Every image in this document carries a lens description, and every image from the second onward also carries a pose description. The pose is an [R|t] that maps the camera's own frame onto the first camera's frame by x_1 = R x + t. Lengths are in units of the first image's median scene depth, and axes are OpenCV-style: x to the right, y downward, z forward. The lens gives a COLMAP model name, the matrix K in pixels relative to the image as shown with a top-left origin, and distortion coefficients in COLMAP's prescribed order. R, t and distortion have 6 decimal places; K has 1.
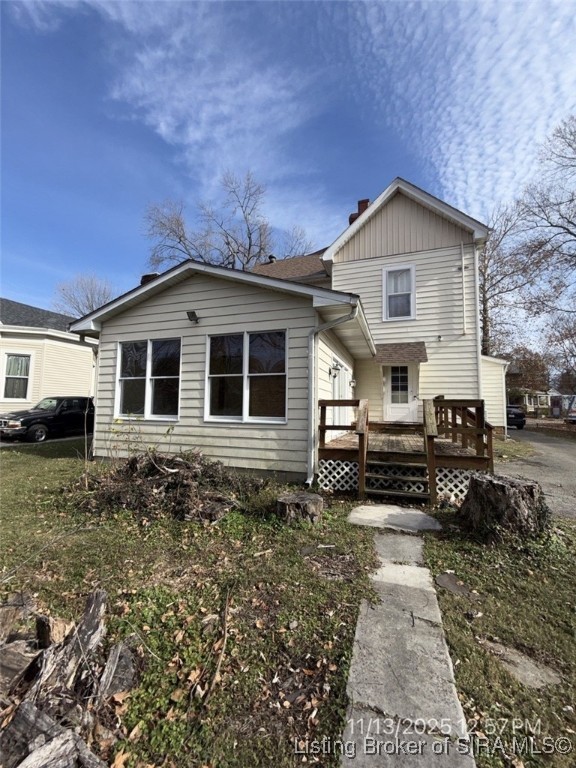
lens RADIAL K [[311.4, 0, 288.0], [0, 311.4, 384.0], [0, 0, 1]] dist [0.000076, 0.000470]
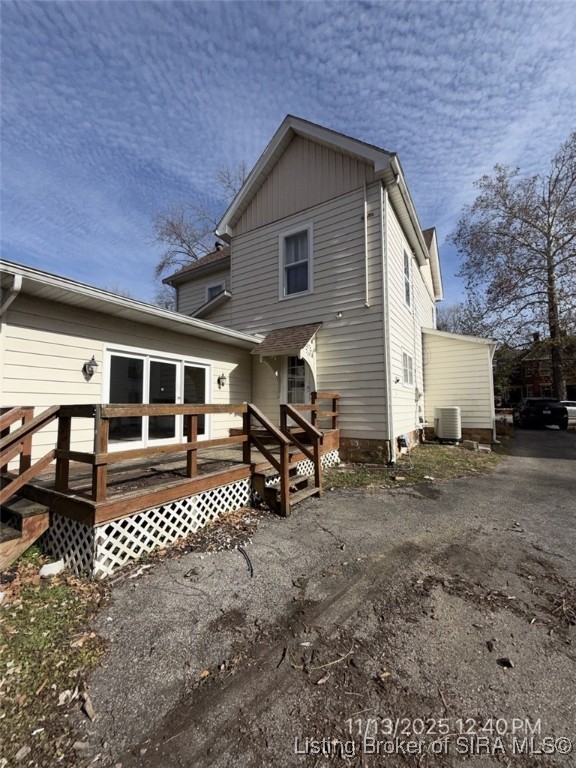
lens RADIAL K [[311.4, 0, 288.0], [0, 311.4, 384.0], [0, 0, 1]] dist [0.000076, 0.000470]
pose [[0.973685, -0.039104, -0.224520, 0.496531], [0.039863, 0.999205, -0.001153, 0.014741], [0.224386, -0.007827, 0.974469, 0.221925]]
